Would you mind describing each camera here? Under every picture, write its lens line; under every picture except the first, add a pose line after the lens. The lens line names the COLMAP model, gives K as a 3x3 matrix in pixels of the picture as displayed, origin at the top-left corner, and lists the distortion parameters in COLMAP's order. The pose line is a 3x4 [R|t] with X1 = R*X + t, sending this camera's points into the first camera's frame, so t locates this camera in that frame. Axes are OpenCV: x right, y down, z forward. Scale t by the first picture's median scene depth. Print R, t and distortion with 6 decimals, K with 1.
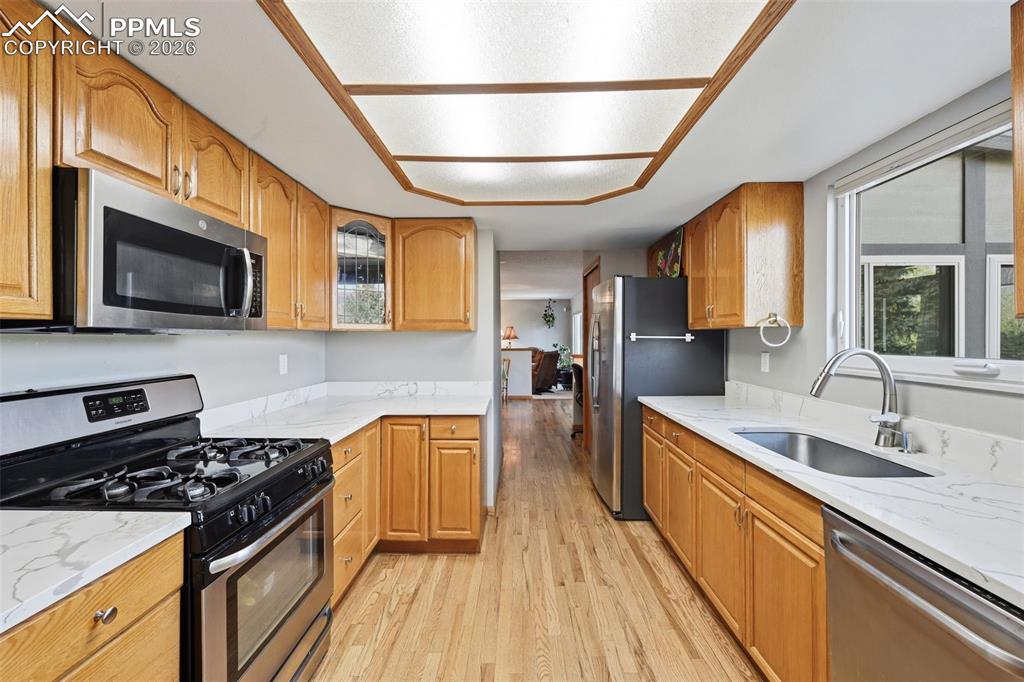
lens RADIAL K [[433.3, 0, 510.2], [0, 433.3, 337.5], [0, 0, 1]] dist [-0.016081, 0.000767]
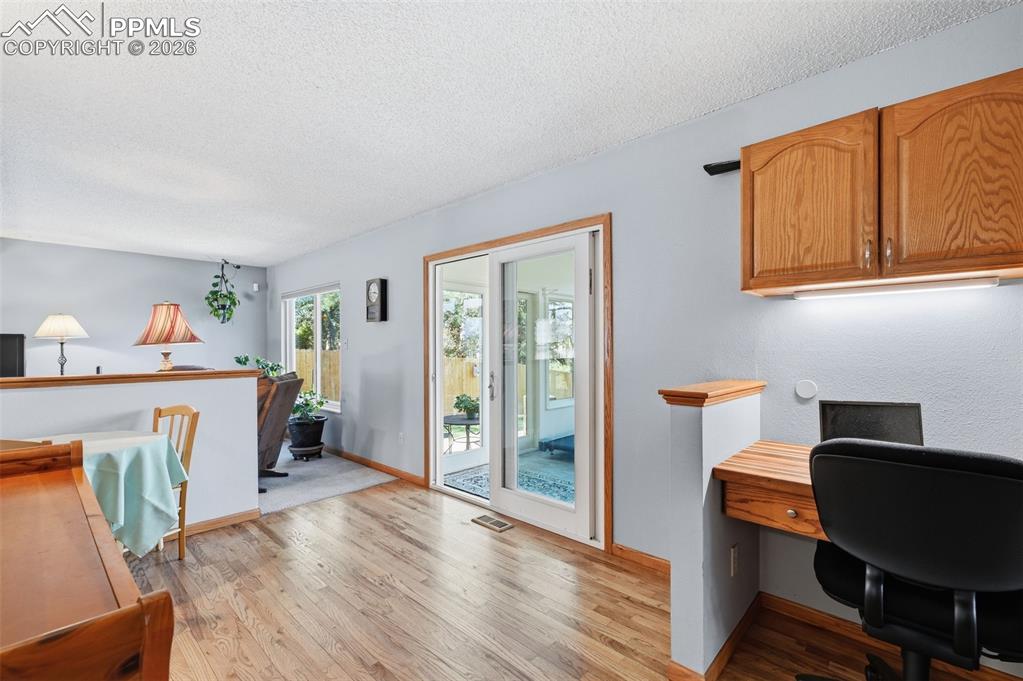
lens RADIAL K [[446.7, 0, 517.9], [0, 446.7, 345.9], [0, 0, 1]] dist [-0.000836, 0.000270]
pose [[0.663801, -0.000901, 0.747909, -0.280200], [0.006085, 0.999973, -0.004197, 0.031238], [-0.747885, 0.007337, 0.663788, 2.169890]]
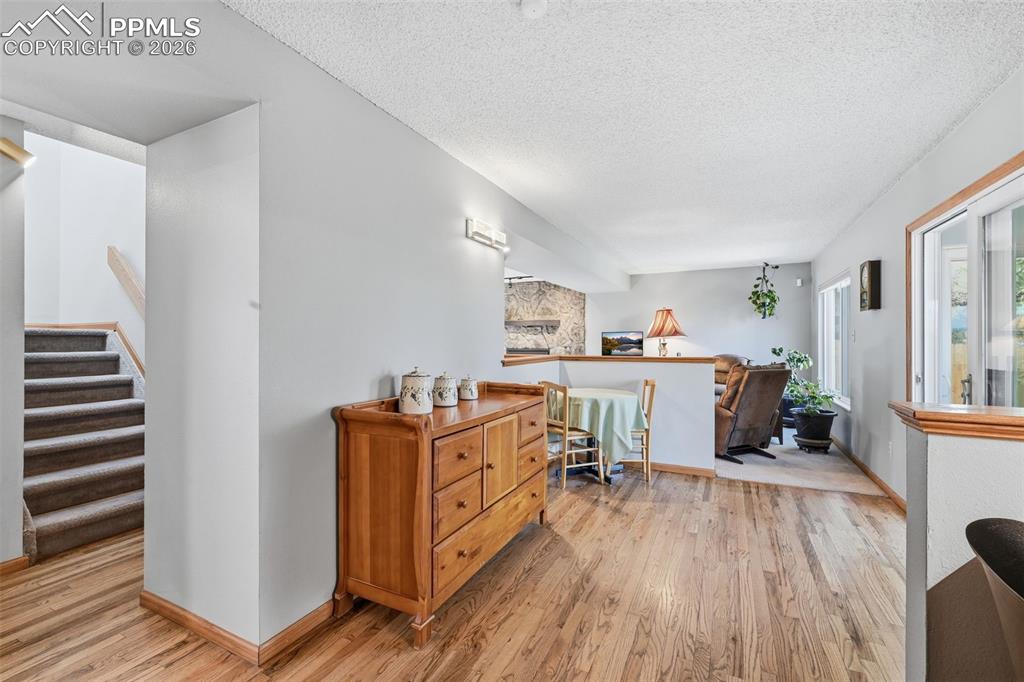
lens RADIAL K [[433.3, 0, 506.4], [0, 433.3, 337.6], [0, 0, 1]] dist [-0.016081, 0.000767]
pose [[0.896982, -0.004316, -0.442046, 0.193703], [-0.000390, 0.999944, -0.010554, 0.035004], [0.442067, 0.009639, 0.896930, 1.884020]]
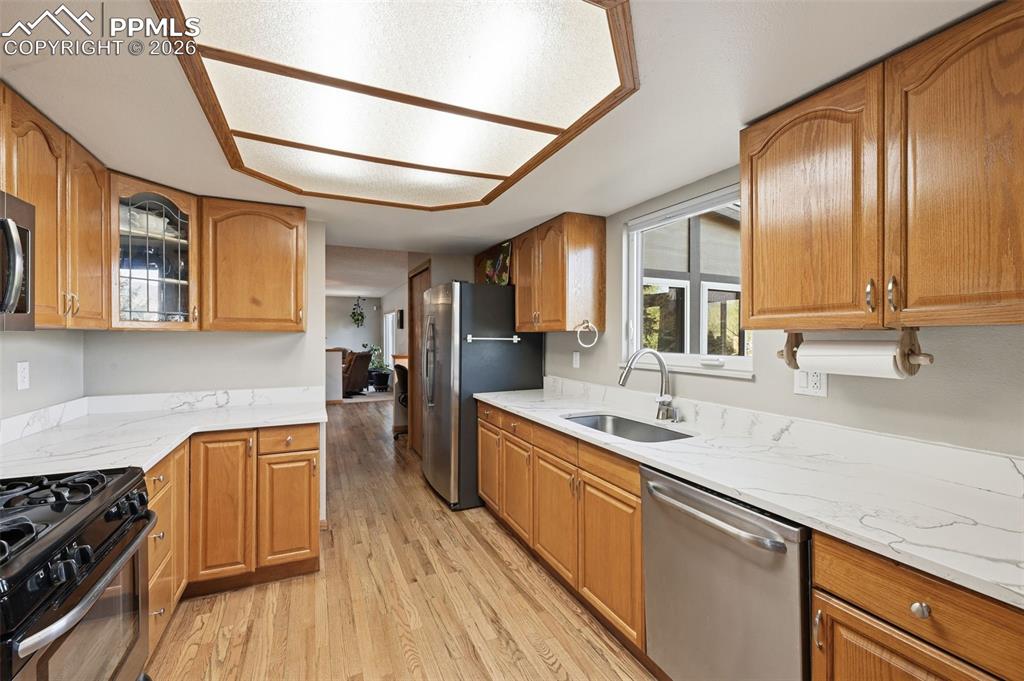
lens RADIAL K [[433.3, 0, 519.2], [0, 433.3, 337.5], [0, 0, 1]] dist [-0.016081, 0.000767]
pose [[0.890724, 0.002860, 0.454536, -0.125844], [-0.003318, 0.999994, 0.000210, -0.006096], [-0.454533, -0.001695, 0.890728, -0.024536]]
